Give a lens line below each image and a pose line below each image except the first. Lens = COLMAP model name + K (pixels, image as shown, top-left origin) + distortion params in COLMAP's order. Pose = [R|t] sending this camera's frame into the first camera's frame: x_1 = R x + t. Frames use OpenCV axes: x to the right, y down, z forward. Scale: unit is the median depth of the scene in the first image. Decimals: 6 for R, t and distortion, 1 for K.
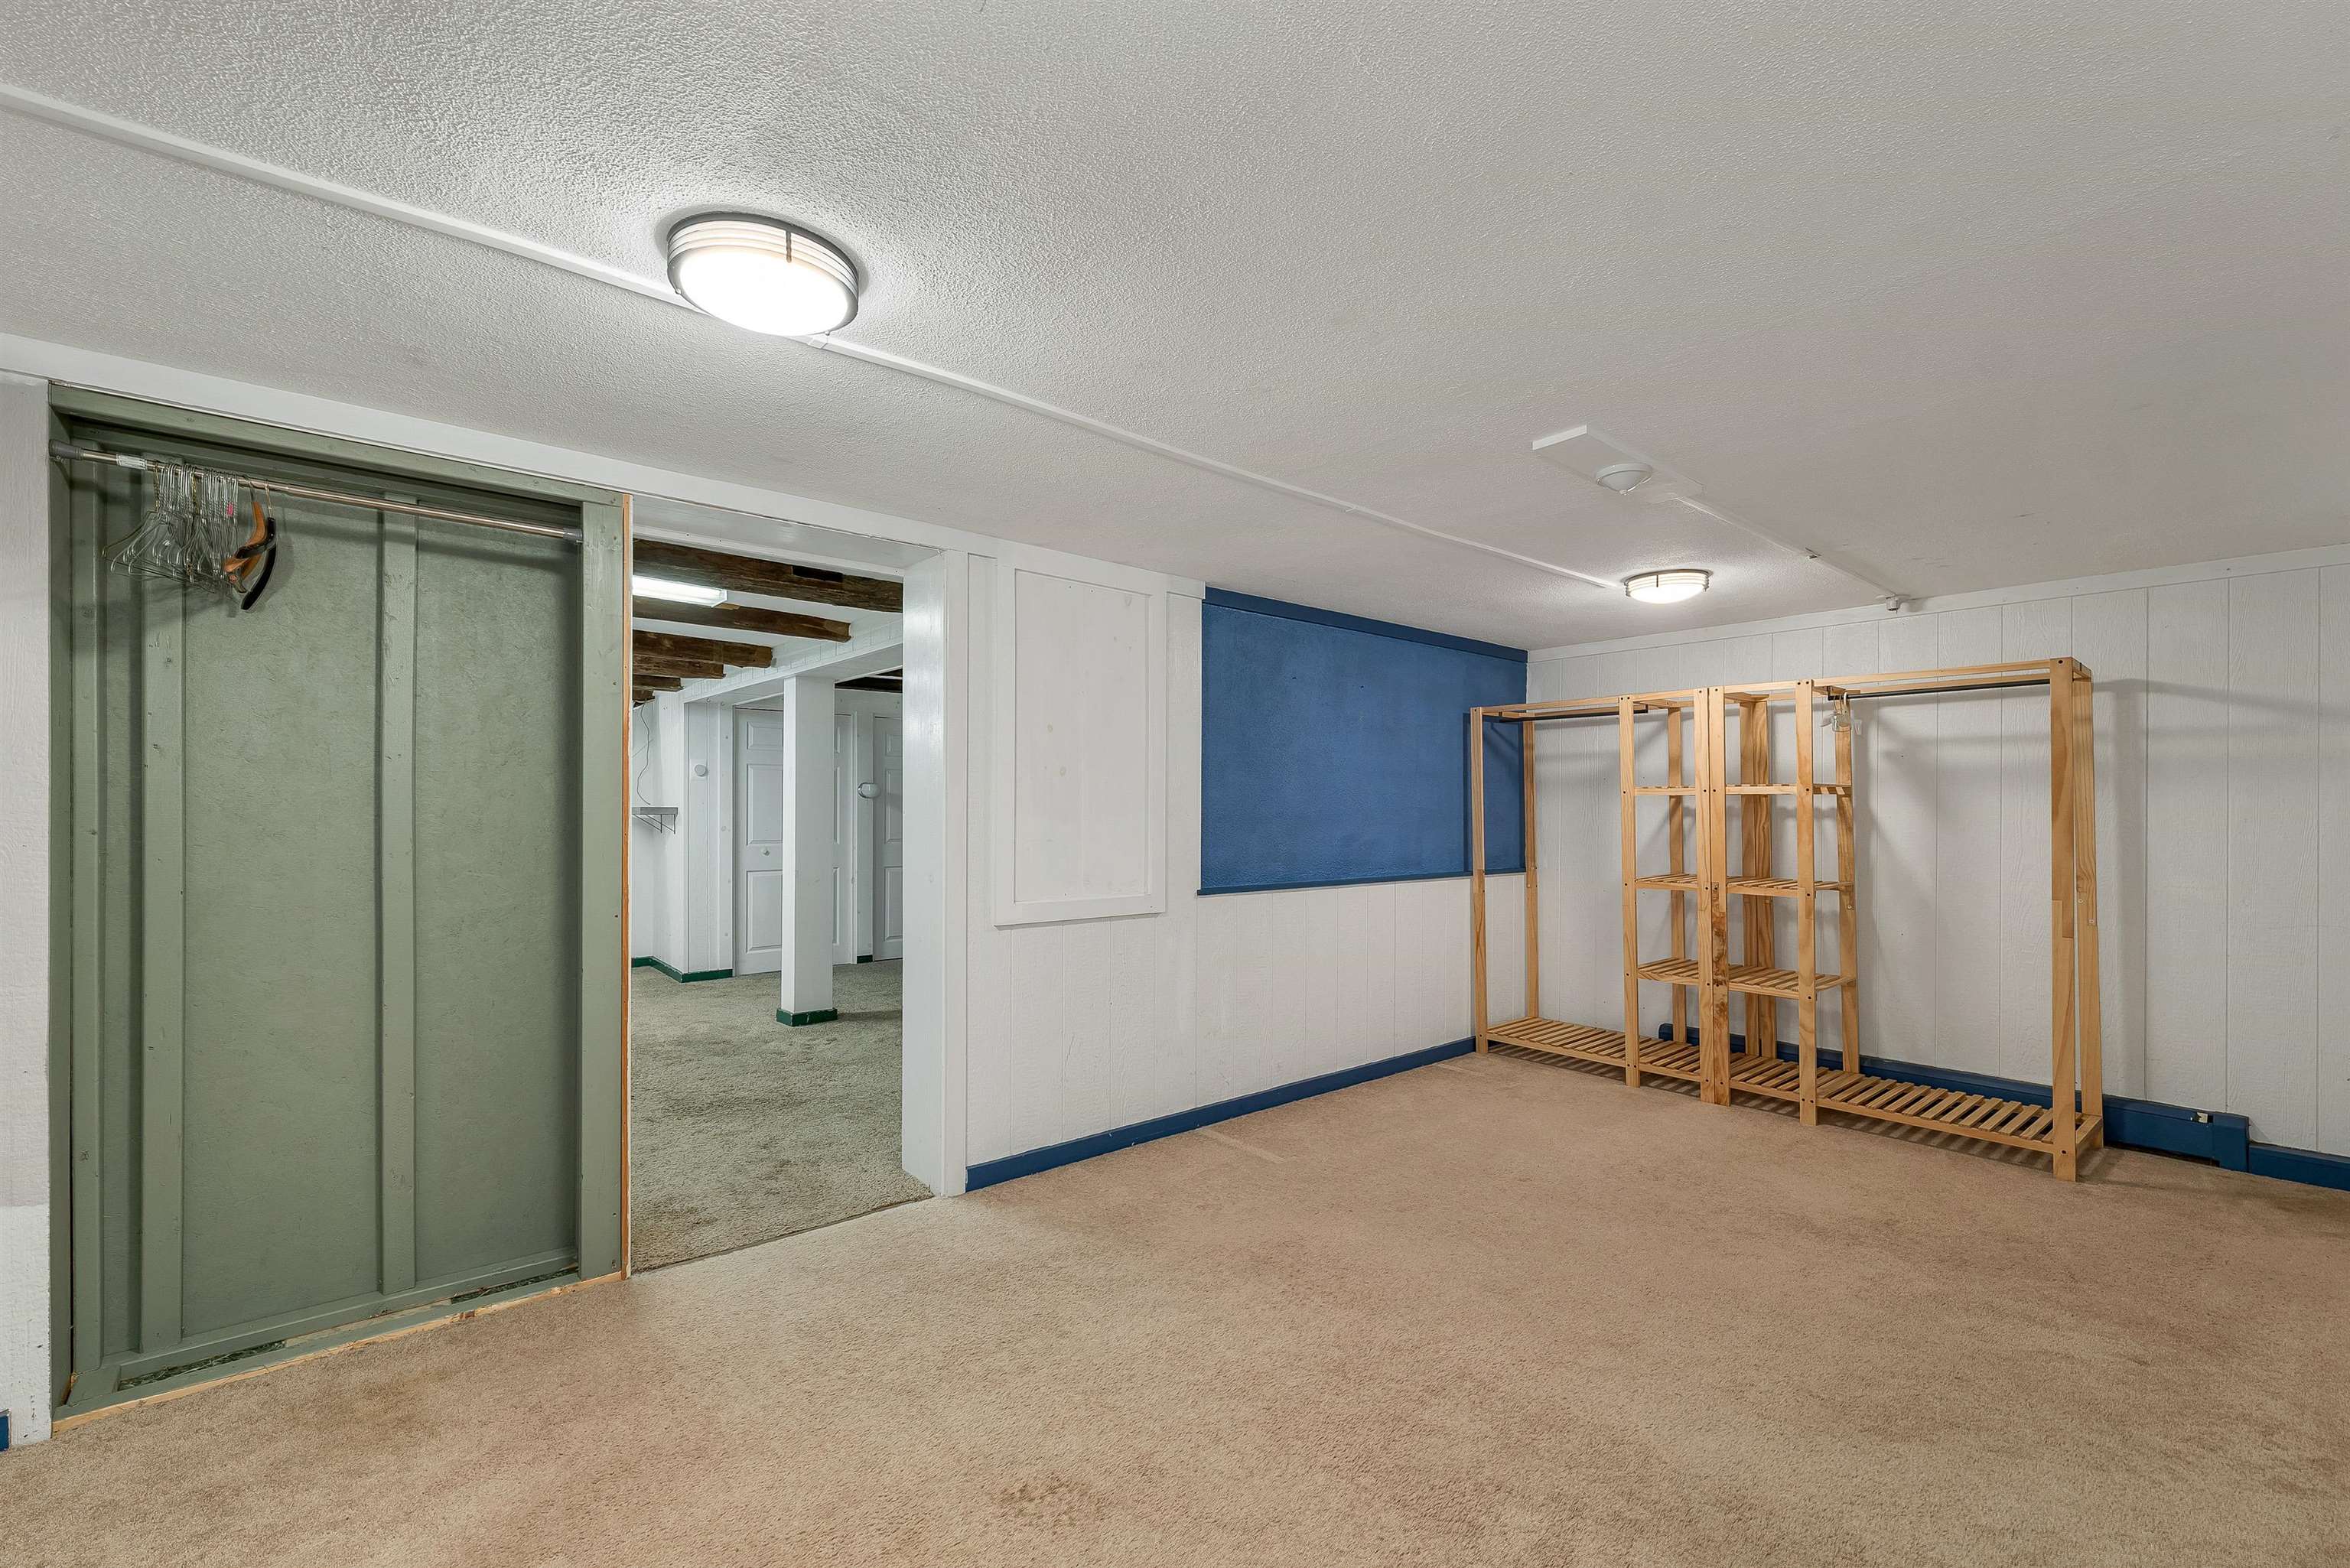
lens RADIAL K [[935.5, 0, 1170.5], [0, 935.5, 820.6], [0, 0, 1]] dist [0.000205, -0.000060]
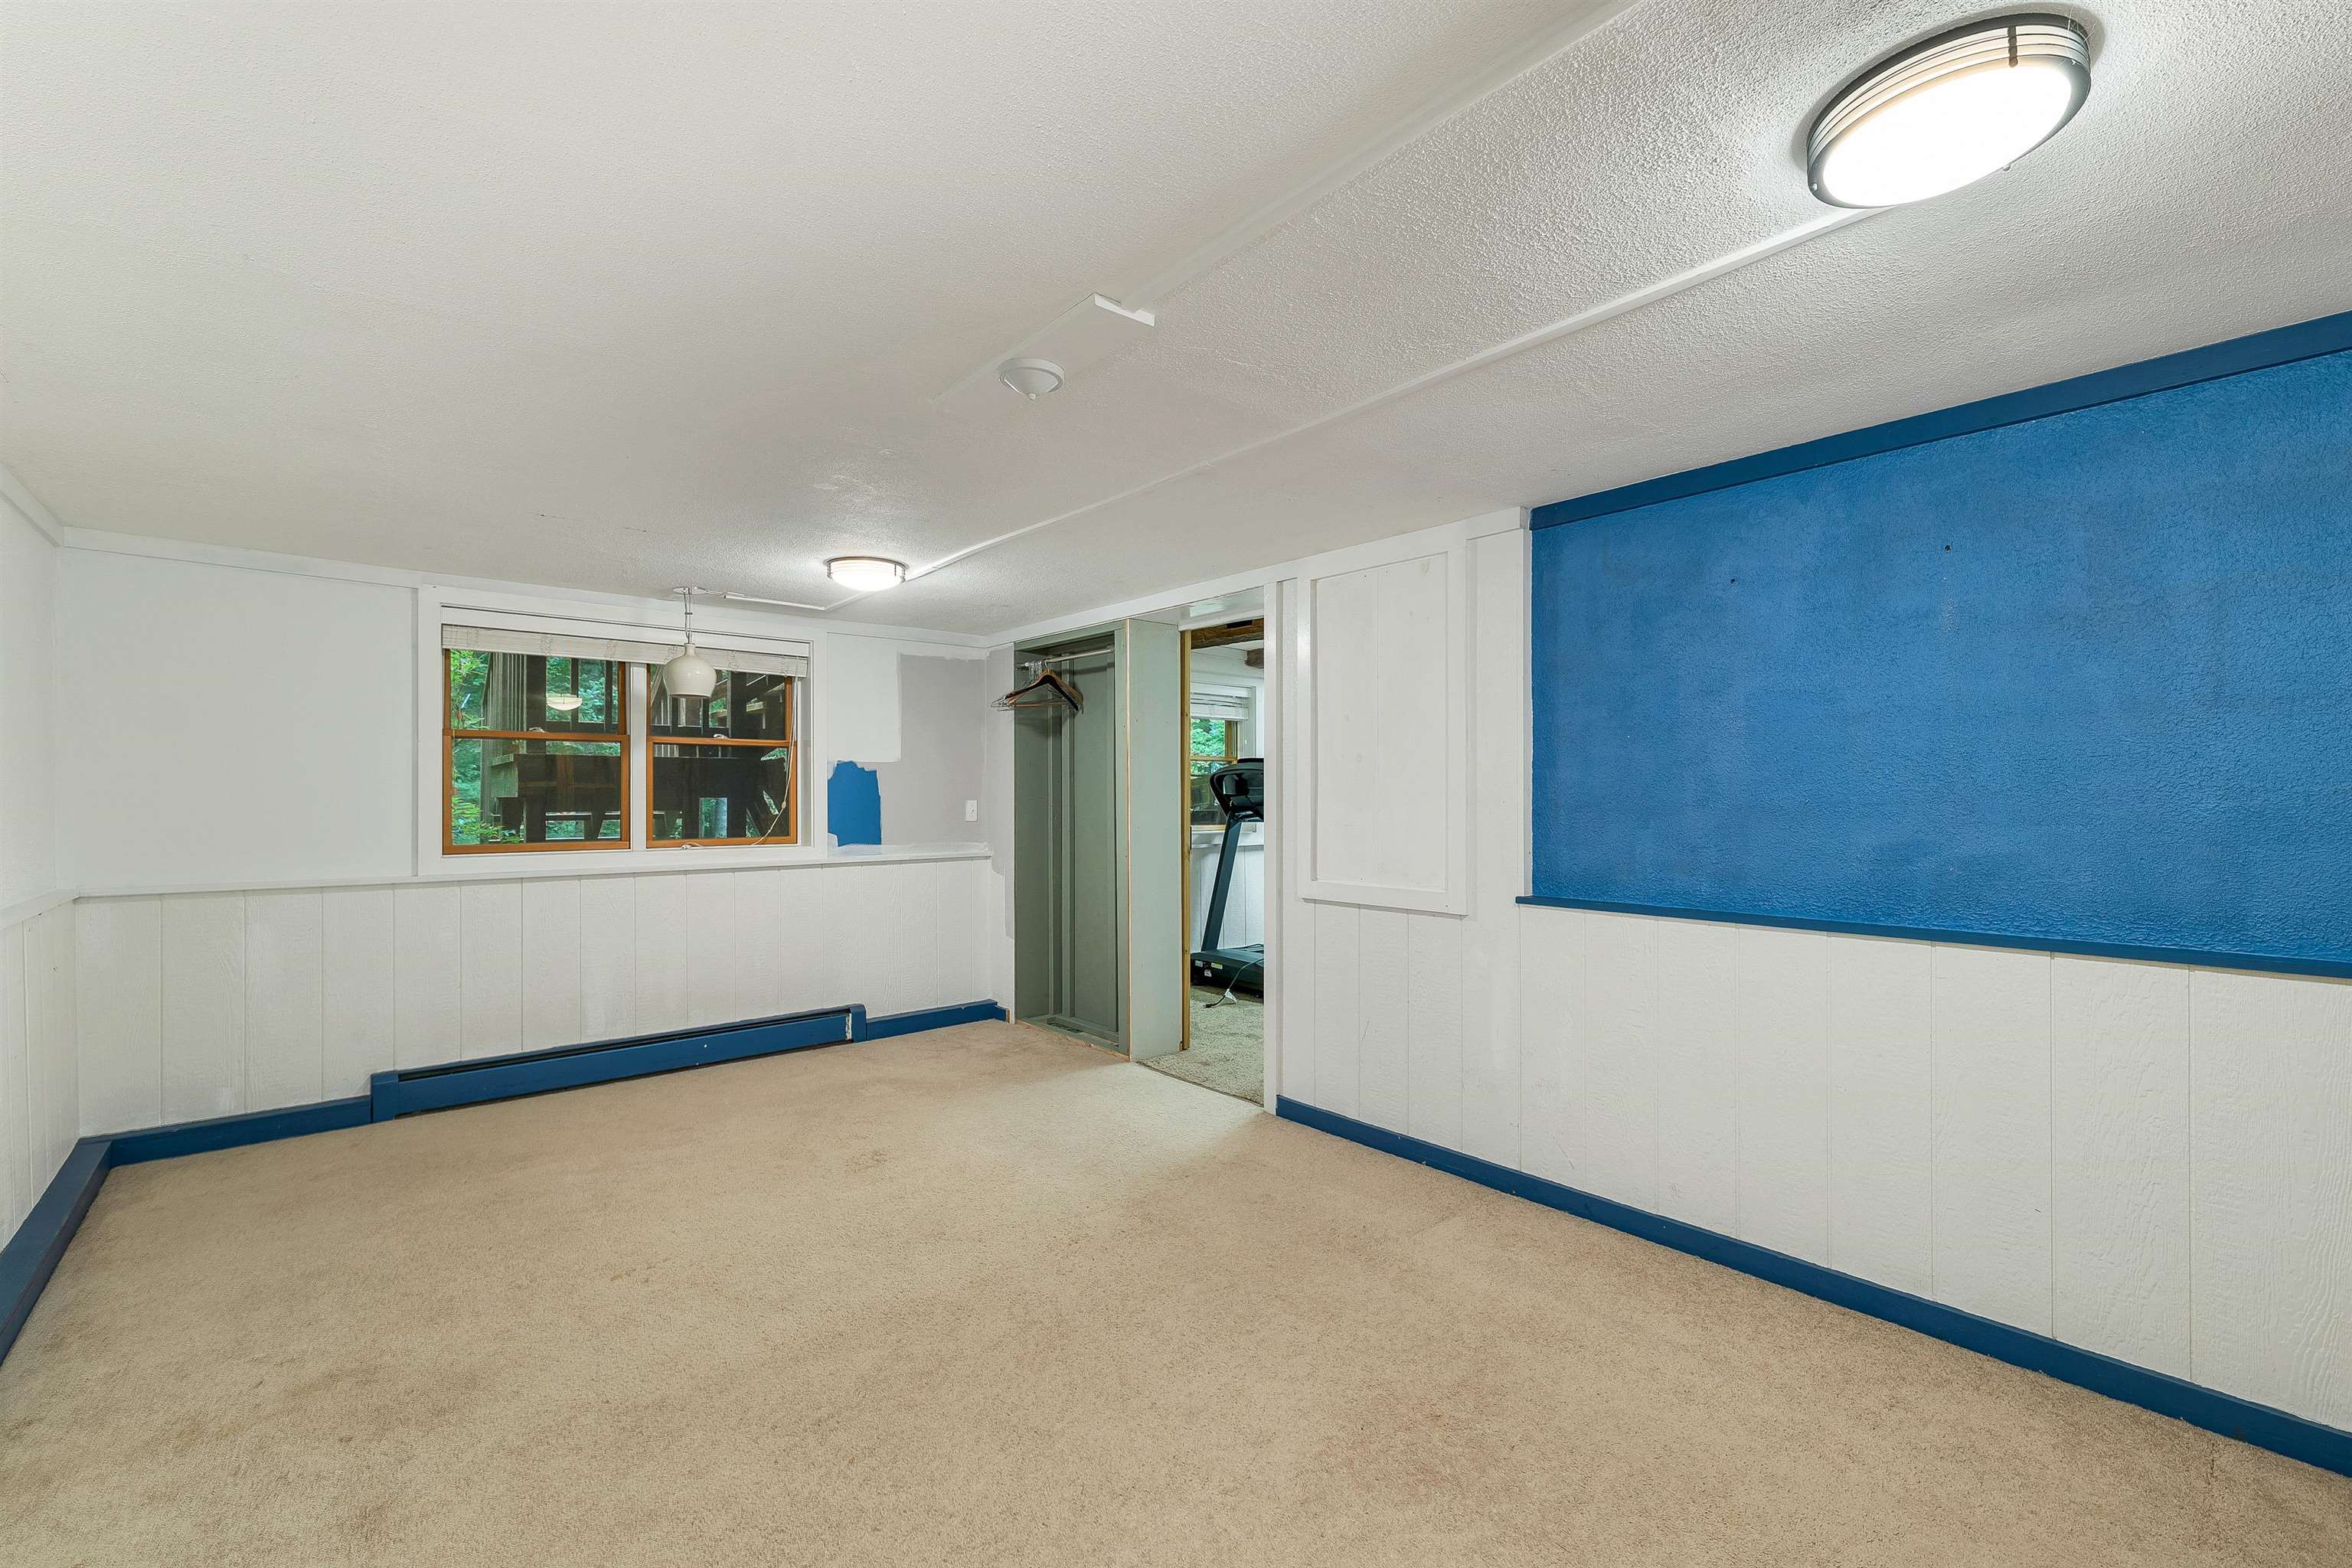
lens RADIAL K [[969.9, 0, 1182.1], [0, 969.9, 789.3], [0, 0, 1]] dist [0.001136, -0.000062]
pose [[0.053152, 0.000704, -0.998586, 0.835727], [0.001816, 0.999998, 0.000802, -0.017922], [0.998585, -0.001856, 0.053150, 0.668812]]
